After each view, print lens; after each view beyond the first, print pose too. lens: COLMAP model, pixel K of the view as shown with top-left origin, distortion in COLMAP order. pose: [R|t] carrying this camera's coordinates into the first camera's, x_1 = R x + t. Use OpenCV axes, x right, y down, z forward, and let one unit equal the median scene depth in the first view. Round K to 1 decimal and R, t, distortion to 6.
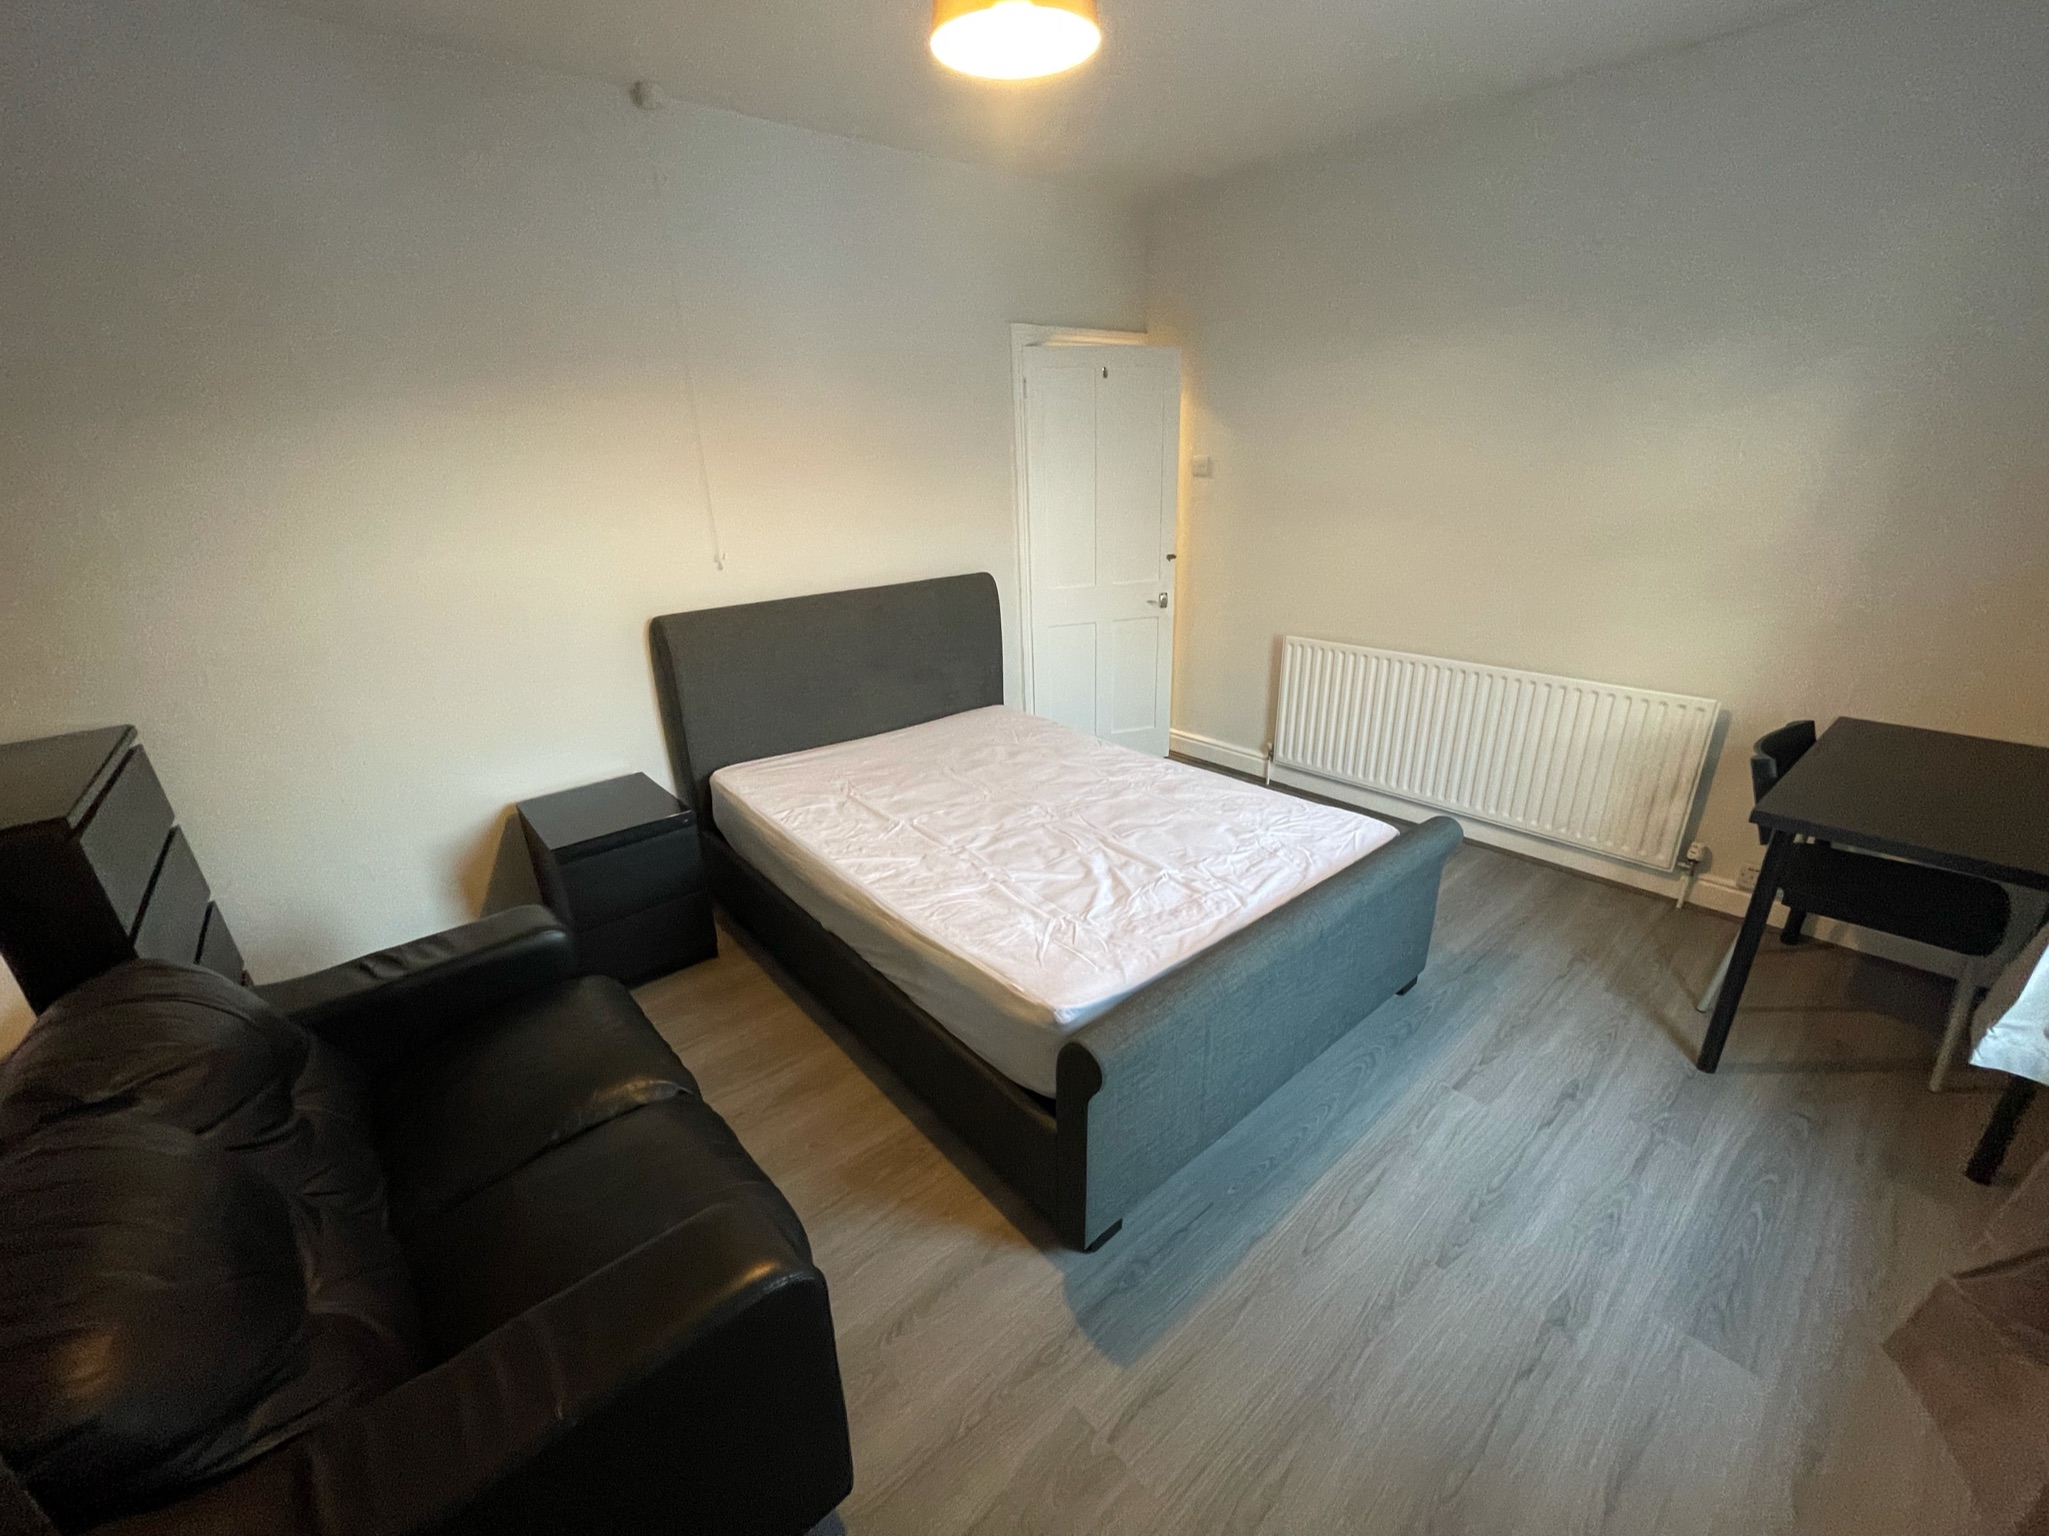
lens RADIAL K [[819.8, 0, 1018.8], [0, 819.8, 780.0], [0, 0, 1]] dist [0.000149, 0.000088]
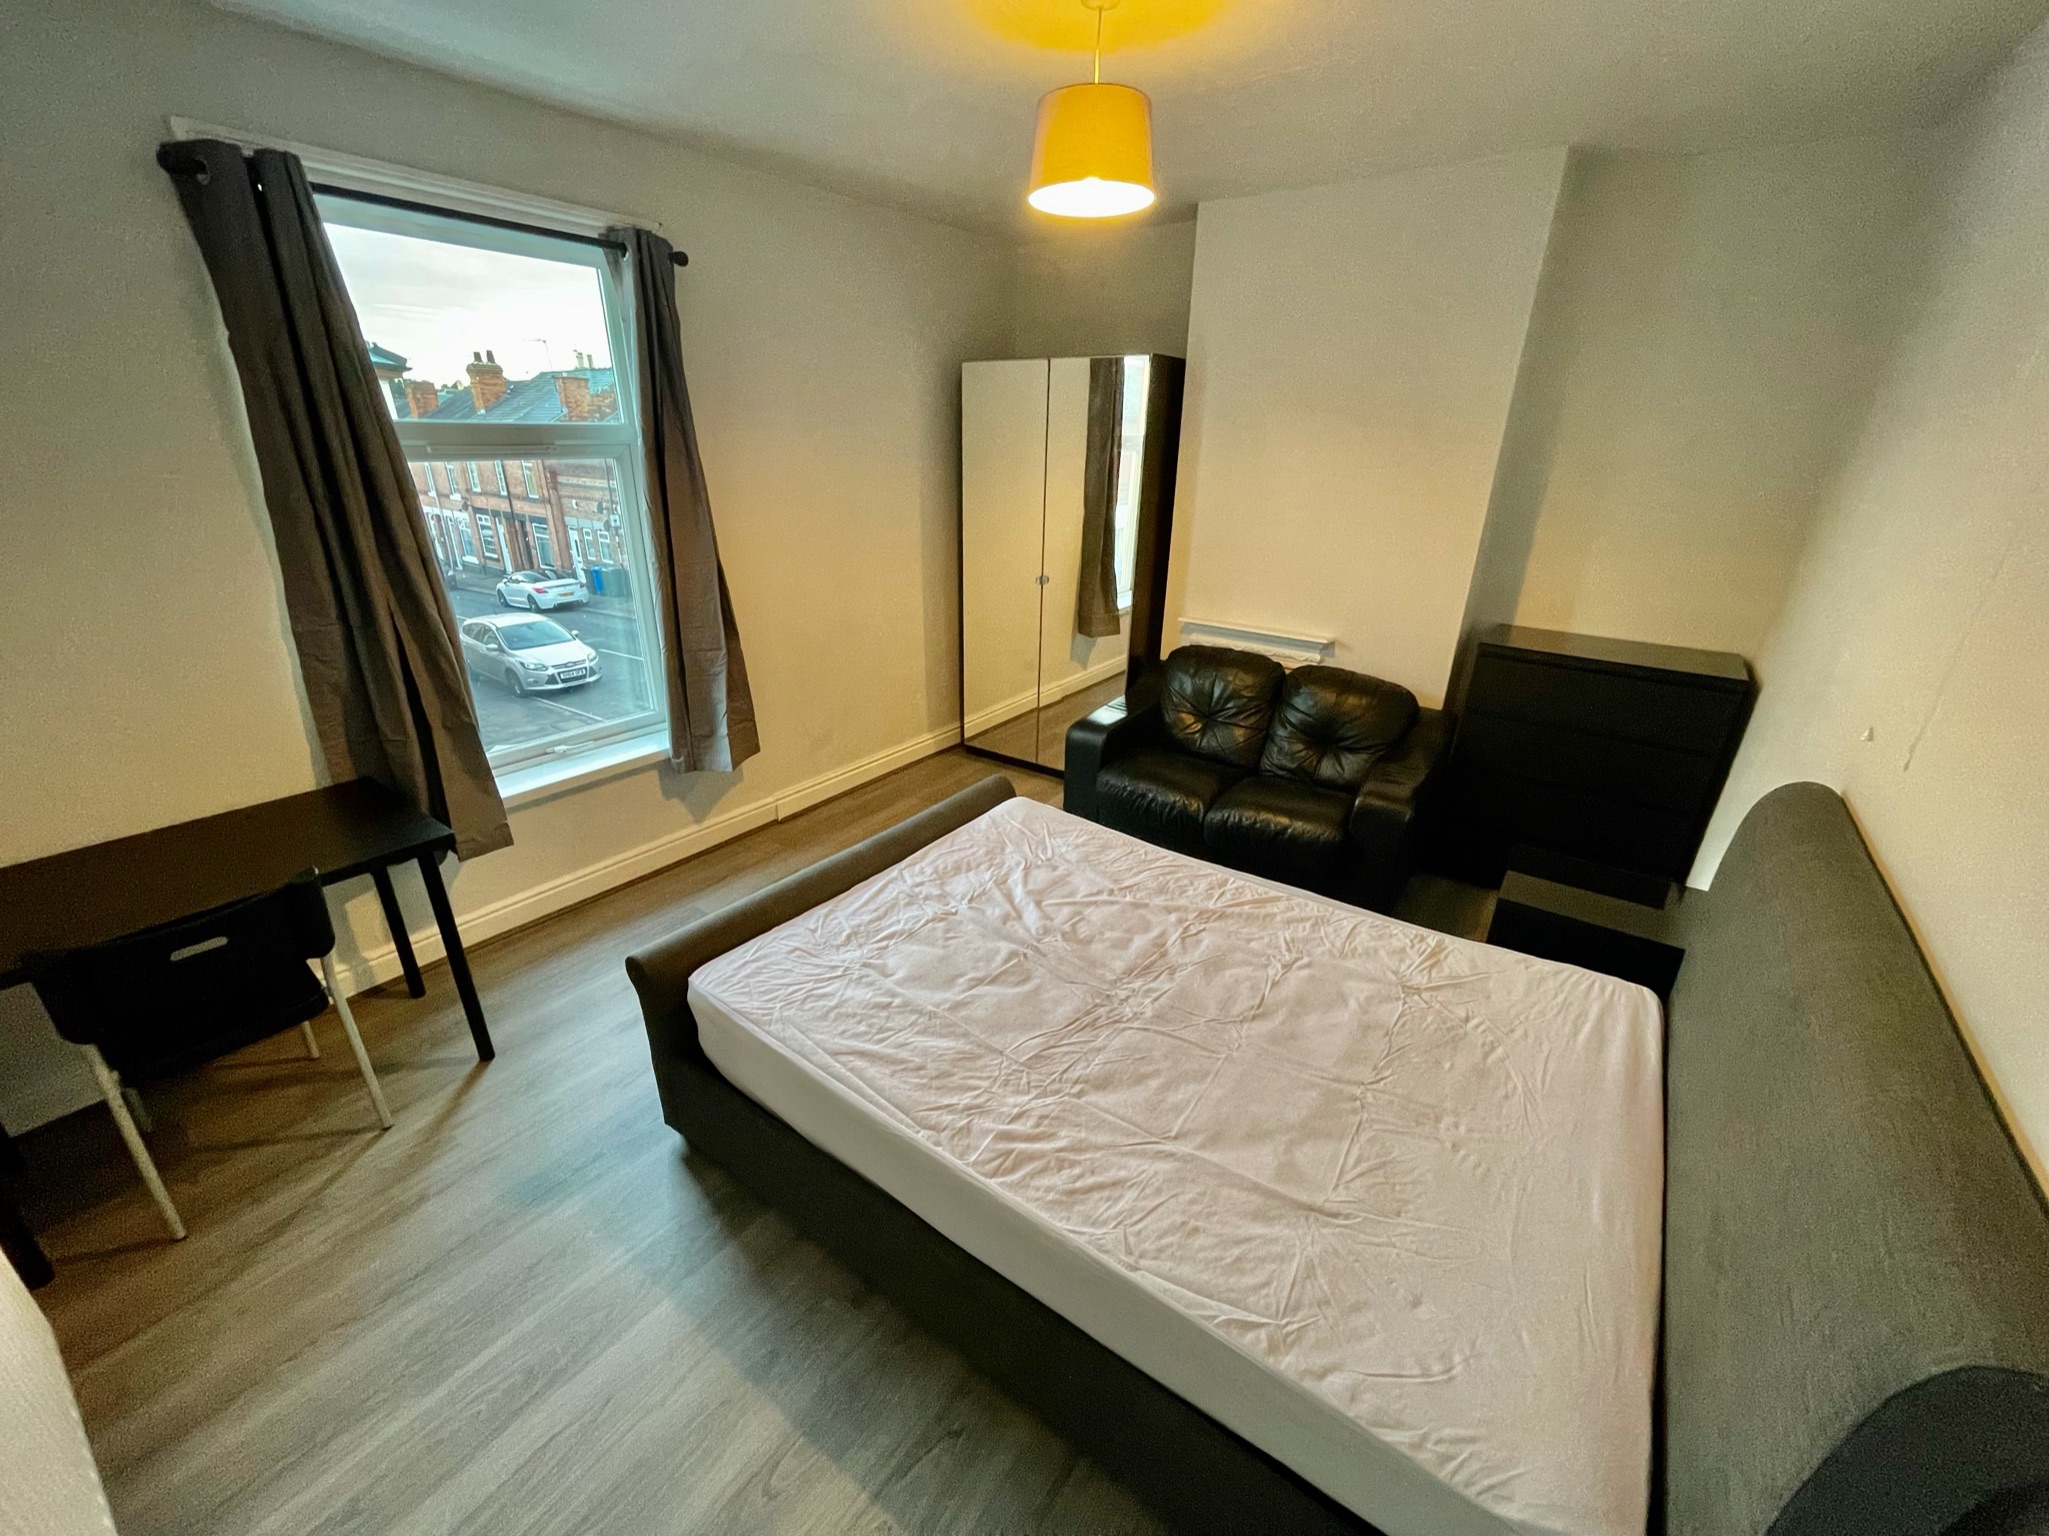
lens RADIAL K [[819.8, 0, 1018.8], [0, 819.8, 780.0], [0, 0, 1]] dist [0.000149, 0.000088]
pose [[-0.971746, 0.106401, -0.210686, 0.306328], [-0.072064, 0.716257, 0.694106, -0.709812], [0.224759, 0.689678, -0.688352, 1.578803]]
